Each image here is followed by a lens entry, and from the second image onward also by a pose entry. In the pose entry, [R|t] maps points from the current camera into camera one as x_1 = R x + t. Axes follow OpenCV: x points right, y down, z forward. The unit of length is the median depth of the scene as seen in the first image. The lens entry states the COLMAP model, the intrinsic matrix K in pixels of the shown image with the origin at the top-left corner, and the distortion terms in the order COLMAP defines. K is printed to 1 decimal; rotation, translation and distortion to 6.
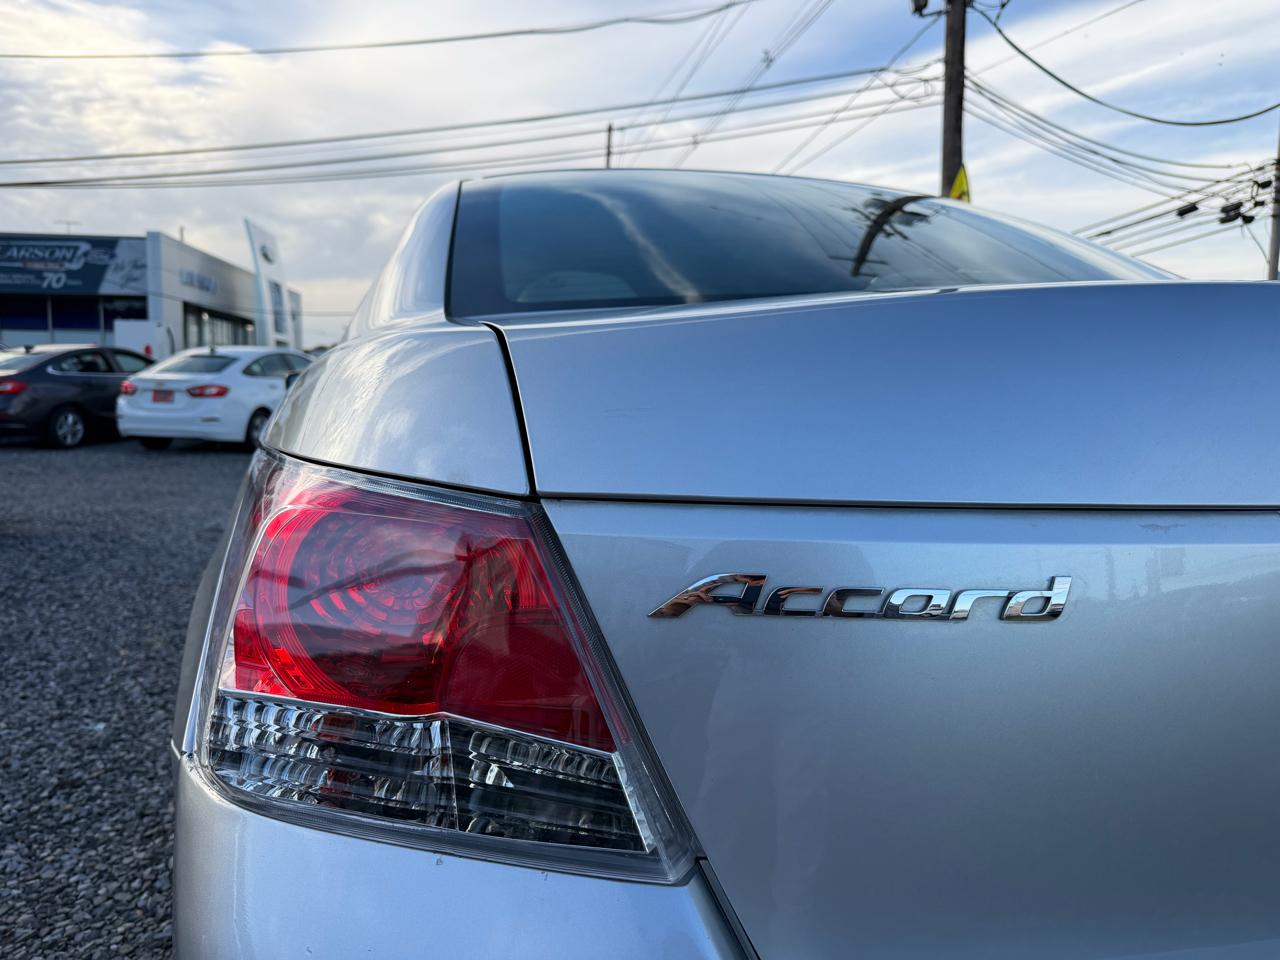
lens RADIAL K [[914.8, 0, 640.0], [0, 914.8, 480.0], [0, 0, 1]] dist [-0.002761, -0.012487]
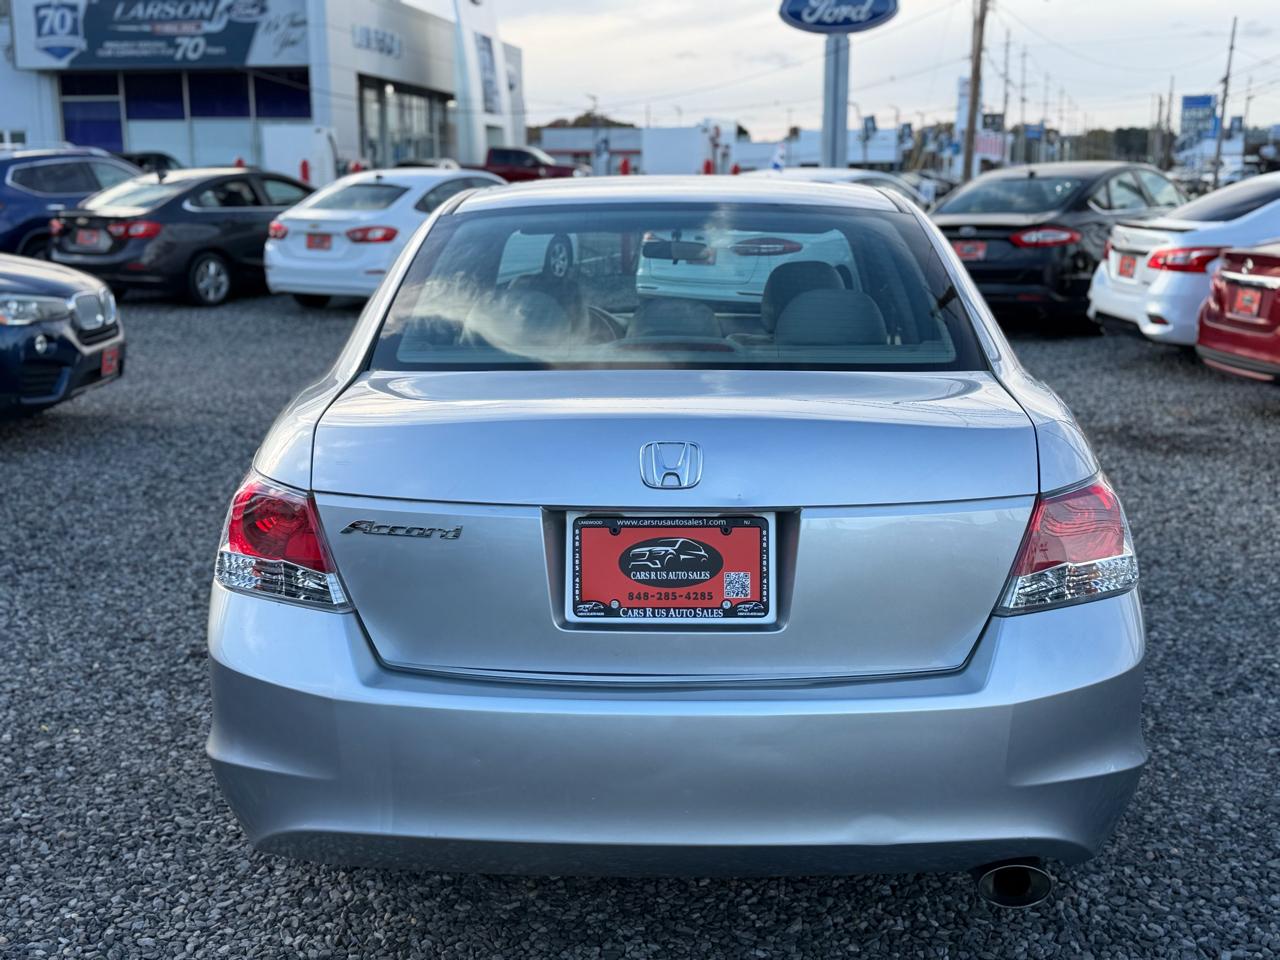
lens RADIAL K [[1431.9, 0, 640.0], [0, 1431.9, 480.0], [0, 0, 1]] dist [0.216586, -0.522259]
pose [[0.961107, 0.036819, -0.273709, 0.237948], [-0.008507, 0.994550, 0.103913, -0.055658], [0.276043, -0.097543, 0.956183, -0.347145]]
